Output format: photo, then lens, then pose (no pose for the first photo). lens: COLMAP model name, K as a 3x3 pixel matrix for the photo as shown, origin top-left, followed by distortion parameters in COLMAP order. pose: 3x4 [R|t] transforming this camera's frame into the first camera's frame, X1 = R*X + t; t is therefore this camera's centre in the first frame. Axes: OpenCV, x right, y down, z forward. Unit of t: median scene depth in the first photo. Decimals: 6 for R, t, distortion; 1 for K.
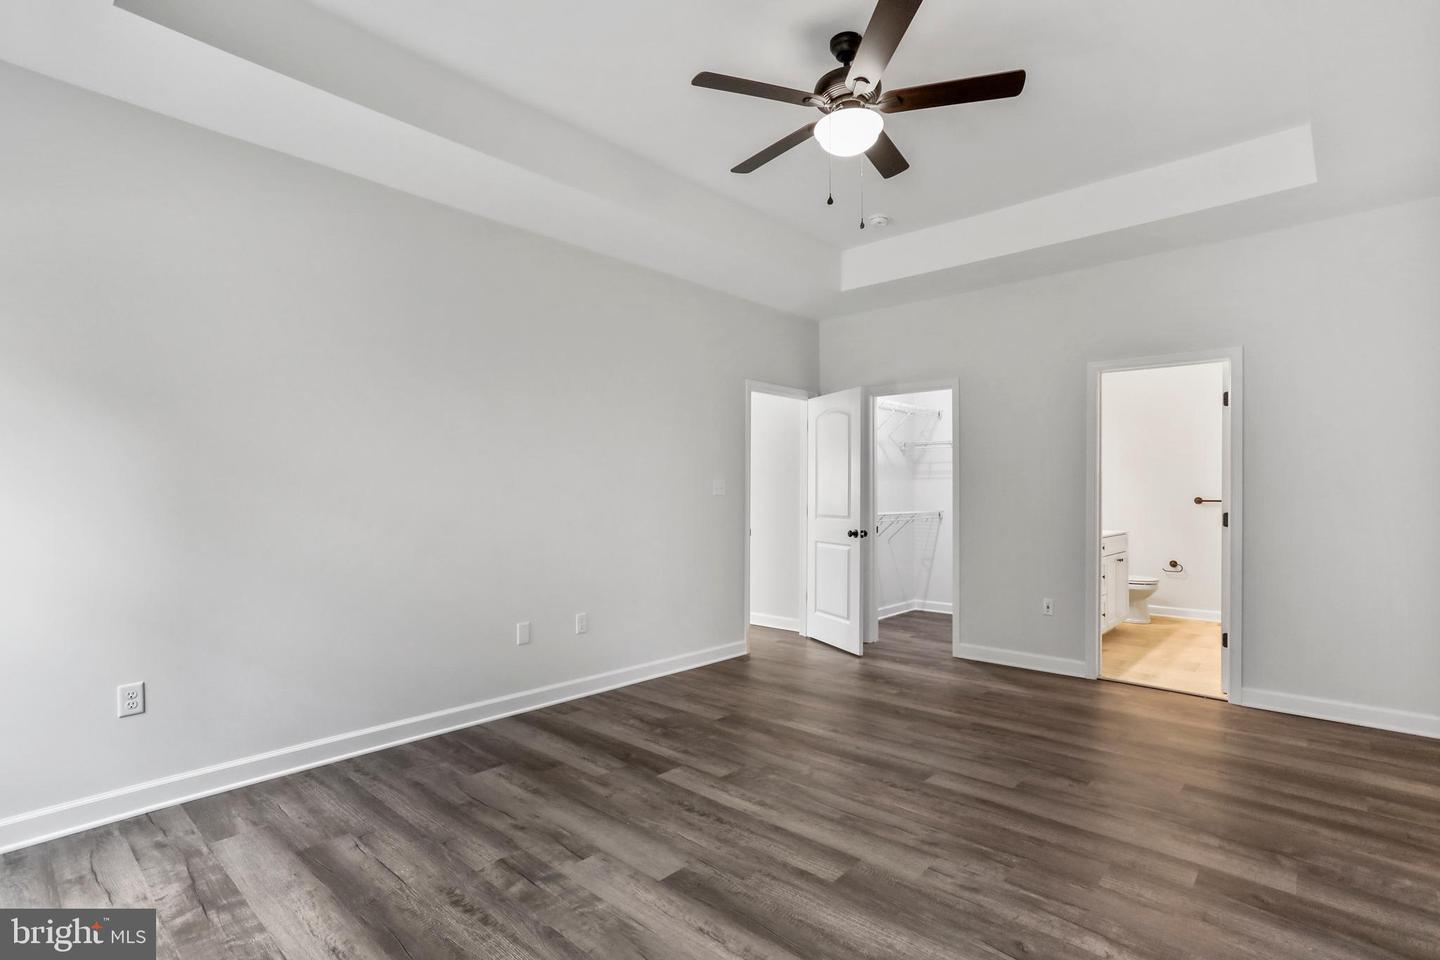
lens RADIAL K [[703.0, 0, 720.0], [0, 703.0, 480.0], [0, 0, 1]] dist [-0.070191, 0.036731]
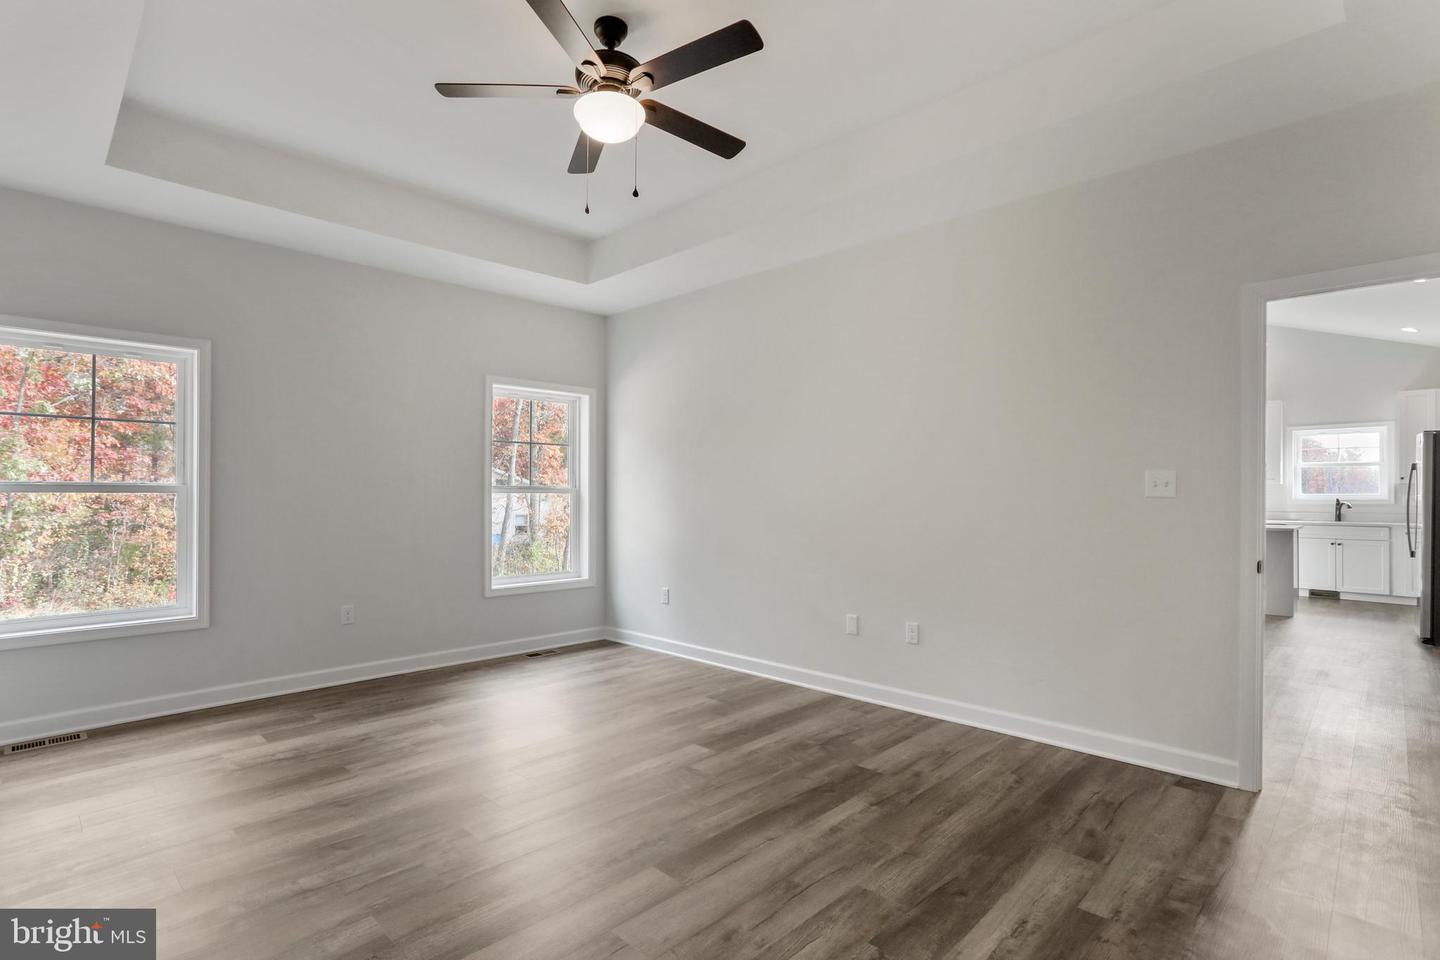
lens RADIAL K [[703.0, 0, 720.0], [0, 703.0, 480.0], [0, 0, 1]] dist [-0.070191, 0.036731]
pose [[-0.032370, -0.019725, -0.999281, 0.791313], [0.010011, 0.999749, -0.020058, 0.017013], [0.999426, -0.010653, -0.032164, 0.821297]]
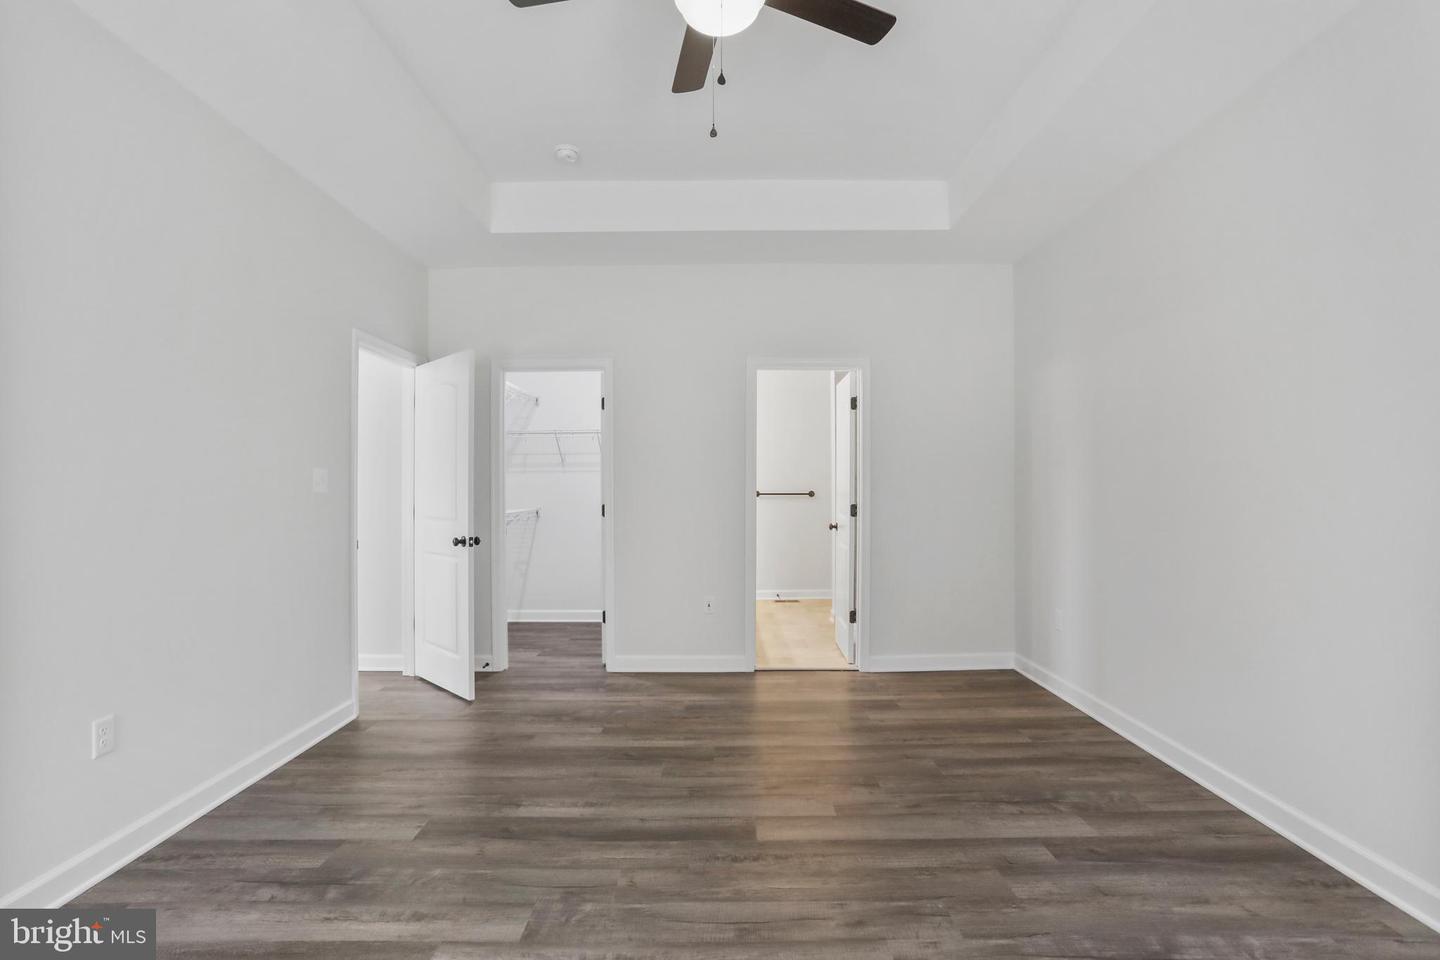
lens RADIAL K [[703.0, 0, 720.0], [0, 703.0, 480.0], [0, 0, 1]] dist [-0.070191, 0.036731]
pose [[0.736186, 0.001031, 0.676779, -0.214226], [-0.003211, 0.999993, 0.001970, 0.008533], [-0.676772, -0.003624, 0.736184, 0.323452]]
